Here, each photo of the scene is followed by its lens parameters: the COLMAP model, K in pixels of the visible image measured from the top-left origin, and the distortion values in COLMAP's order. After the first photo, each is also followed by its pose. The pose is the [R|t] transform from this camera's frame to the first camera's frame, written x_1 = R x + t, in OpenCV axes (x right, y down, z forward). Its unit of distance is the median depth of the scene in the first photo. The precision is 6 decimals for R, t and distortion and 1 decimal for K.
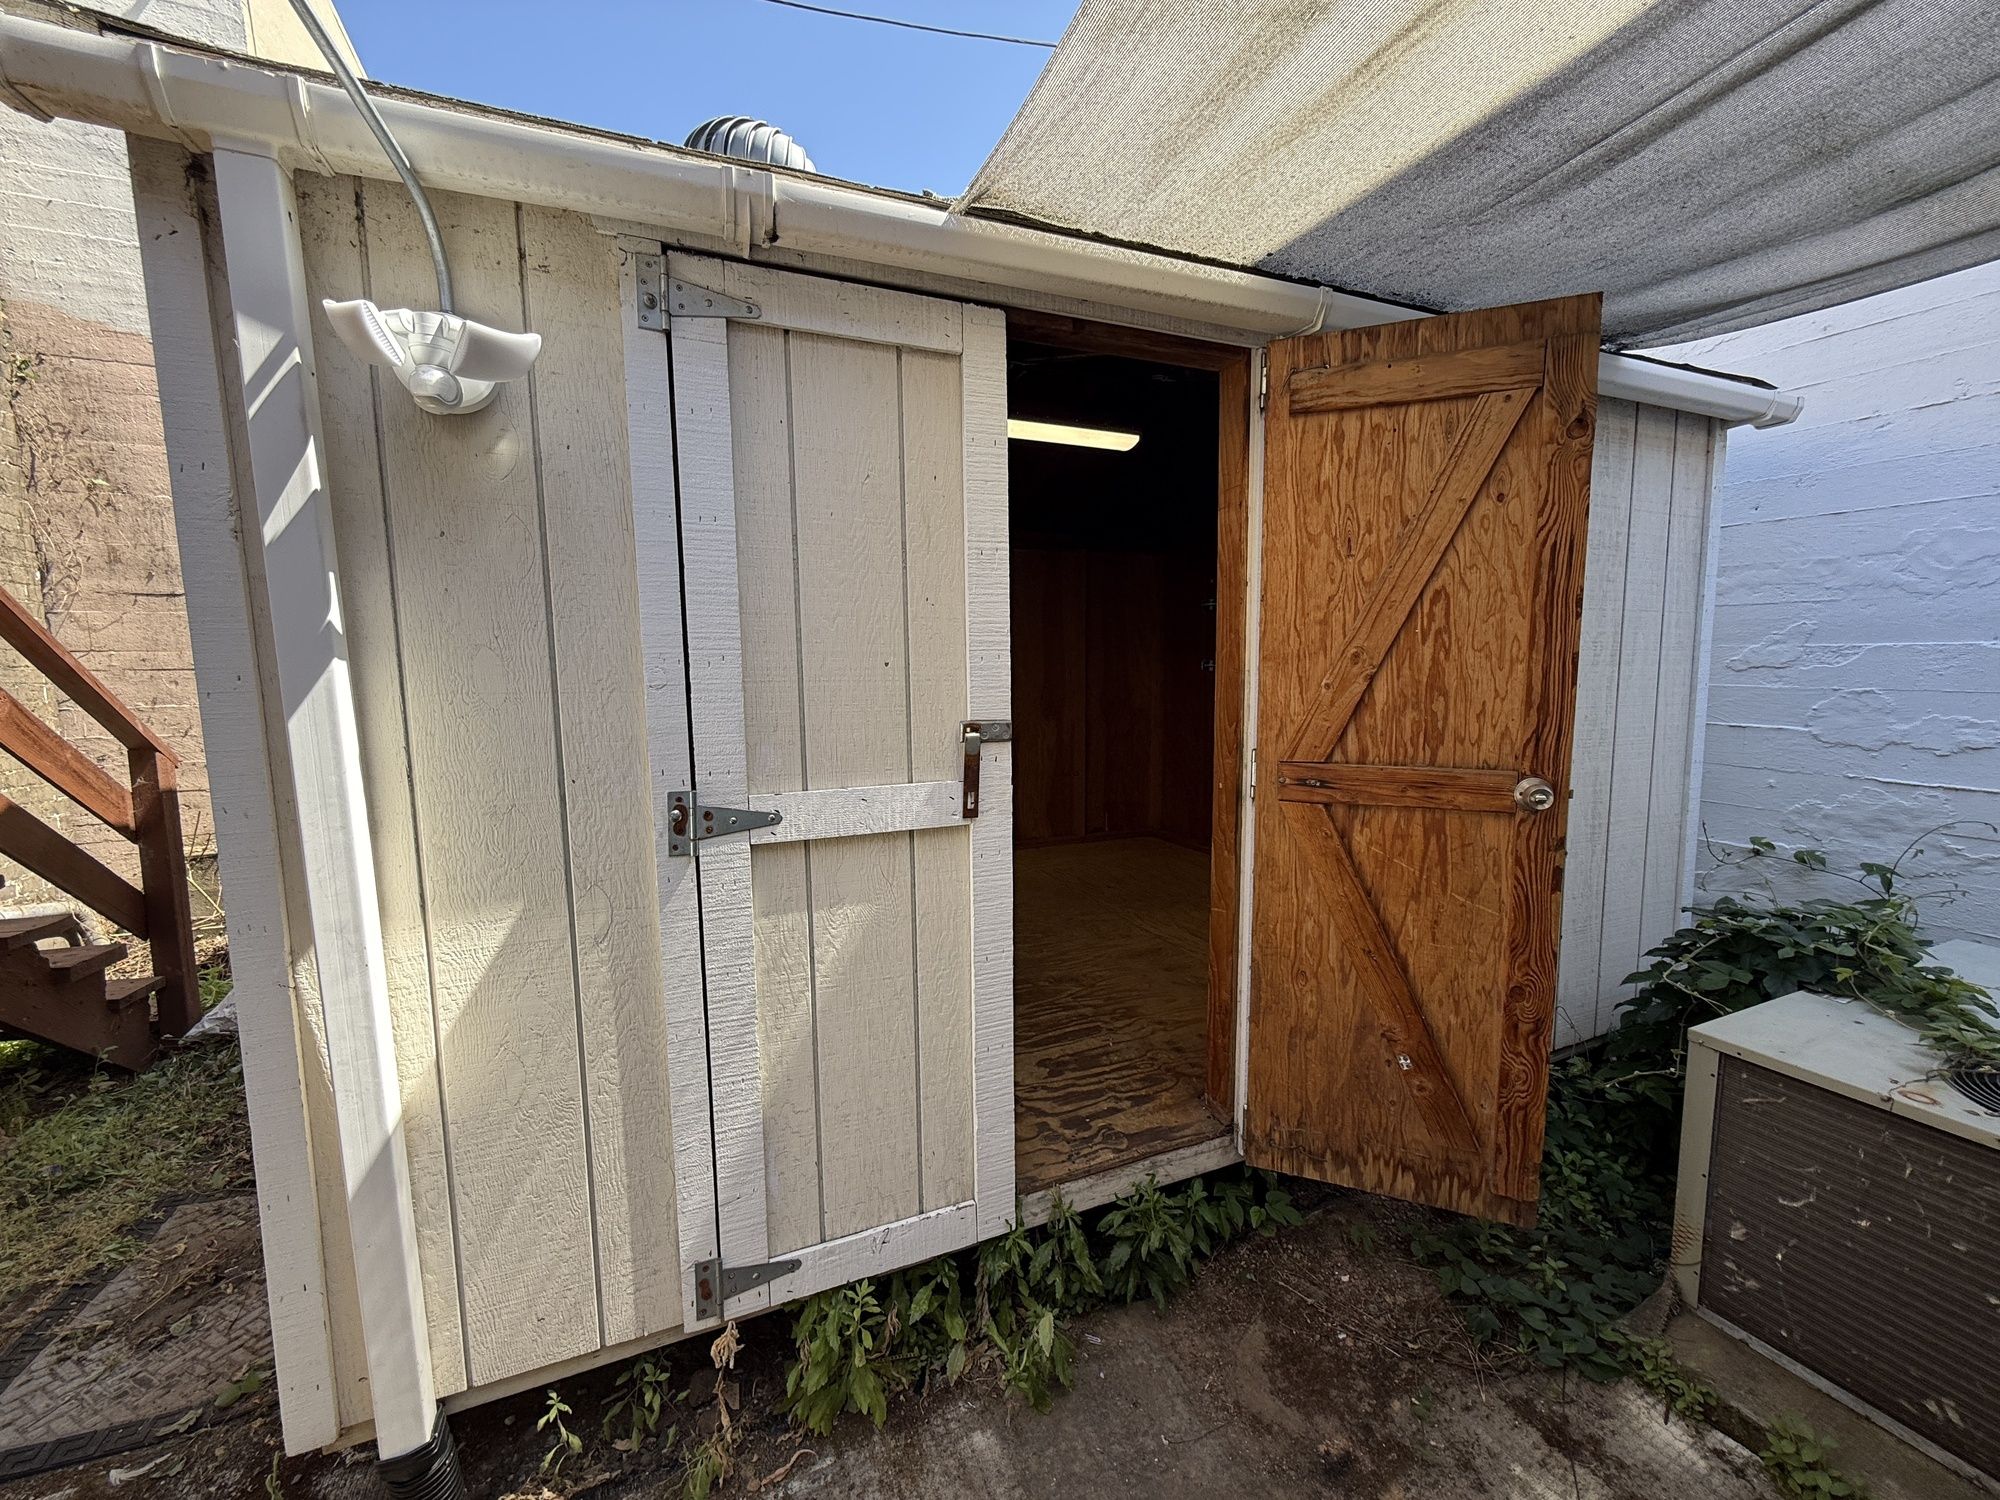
lens RADIAL K [[800.1, 0, 998.9], [0, 800.1, 748.5], [0, 0, 1]] dist [-0.000328, 0.000348]
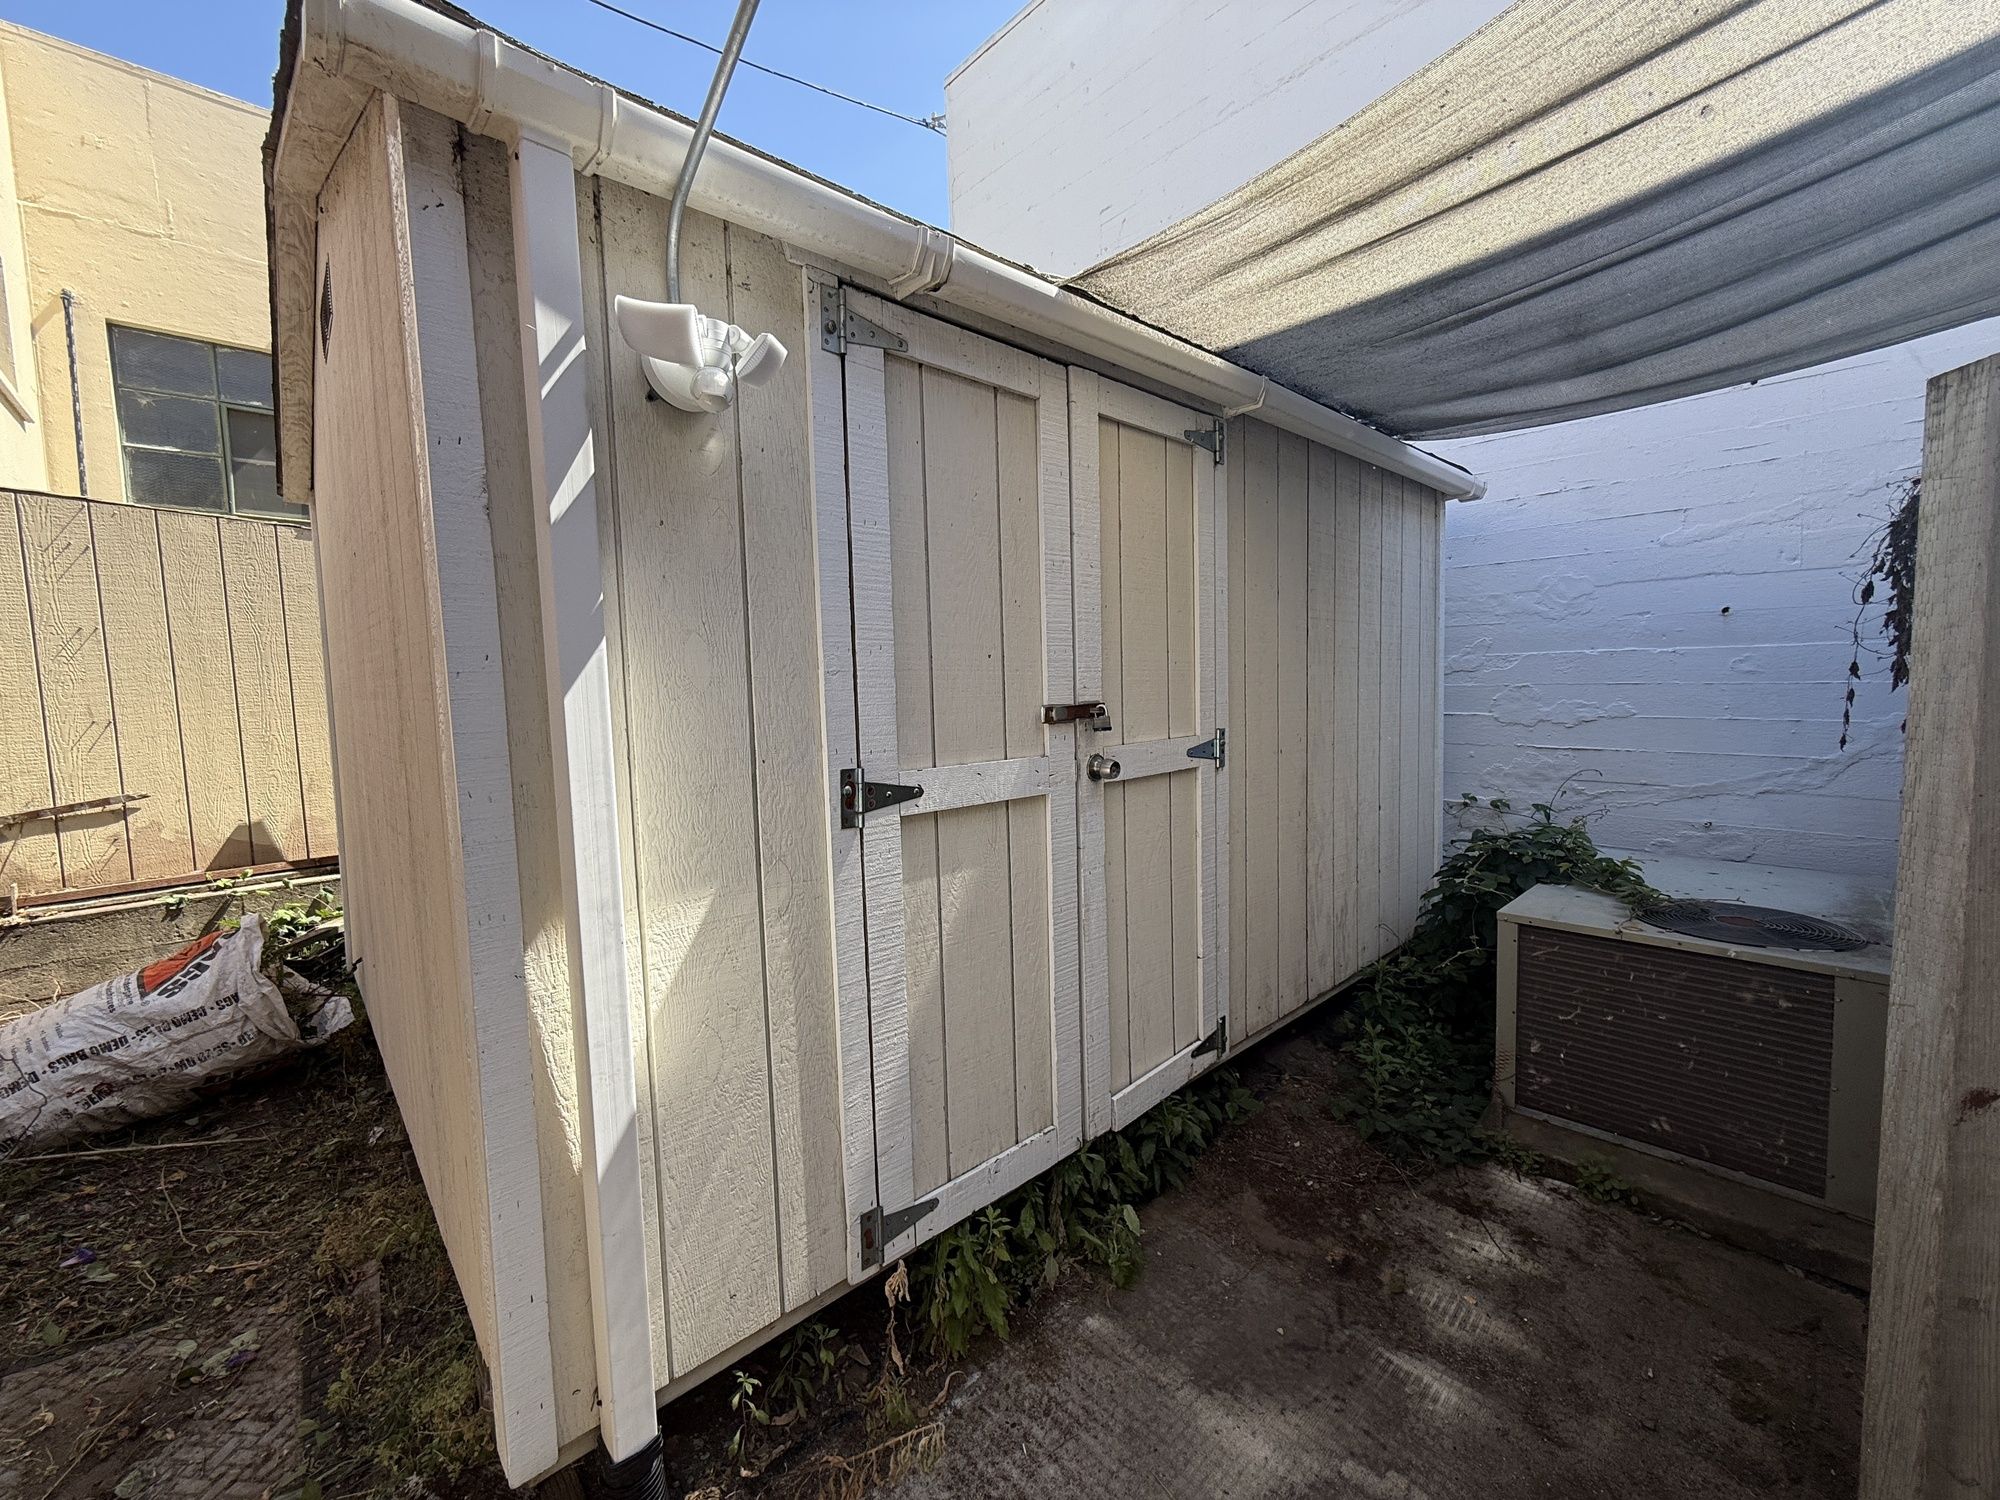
lens RADIAL K [[800.1, 0, 1000.5], [0, 800.1, 748.3], [0, 0, 1]] dist [-0.000328, 0.000348]
pose [[0.943595, -0.038961, 0.328801, -0.527091], [0.051476, 0.998240, -0.029442, 0.064451], [-0.327075, 0.044707, 0.943940, -0.092917]]
